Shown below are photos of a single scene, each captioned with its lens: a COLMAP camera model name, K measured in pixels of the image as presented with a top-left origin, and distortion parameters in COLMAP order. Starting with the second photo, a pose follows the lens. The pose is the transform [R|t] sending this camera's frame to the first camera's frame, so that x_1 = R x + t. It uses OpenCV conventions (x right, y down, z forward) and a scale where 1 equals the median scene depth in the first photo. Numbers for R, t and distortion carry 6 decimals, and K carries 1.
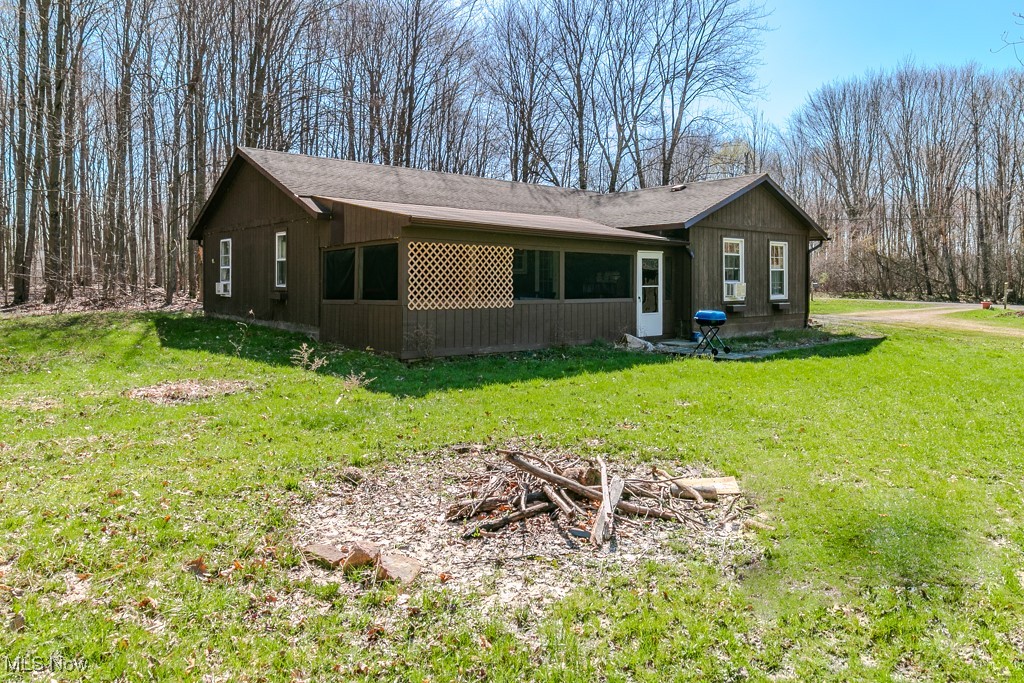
lens RADIAL K [[1512.6, 0, 512.0], [0, 1512.6, 341.5], [0, 0, 1]] dist [0.010754, 0.004178]
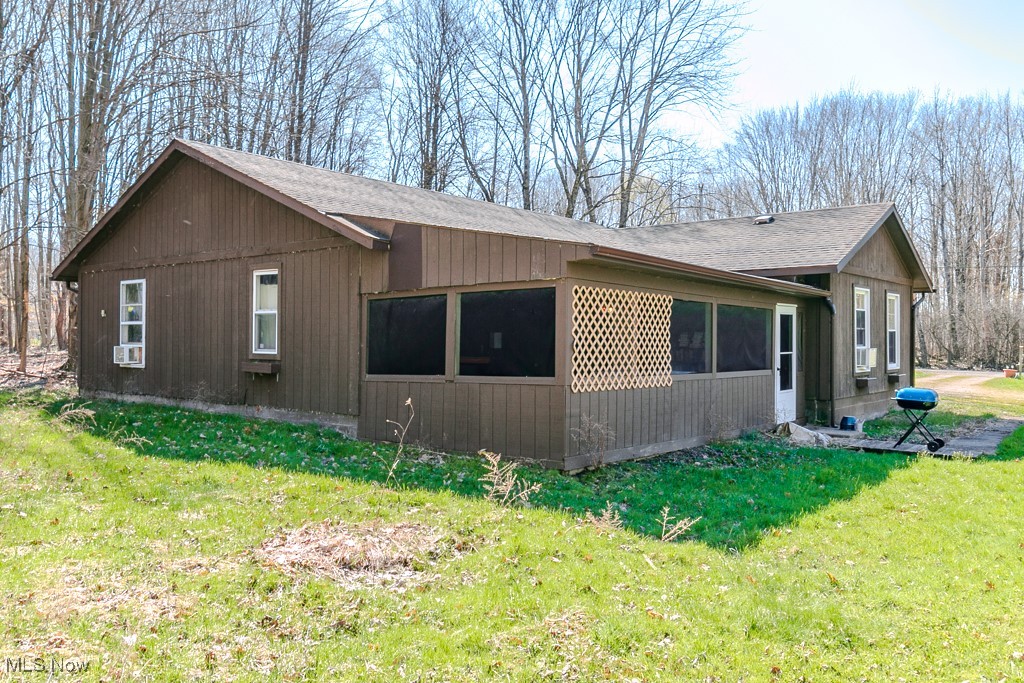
lens RADIAL K [[1512.6, 0, 512.0], [0, 1512.6, 341.5], [0, 0, 1]] dist [0.010754, 0.004178]
pose [[0.953584, 0.002084, 0.301119, -0.258335], [0.009113, 0.999318, -0.035775, -0.018048], [-0.300988, 0.036858, 0.952915, 0.367251]]
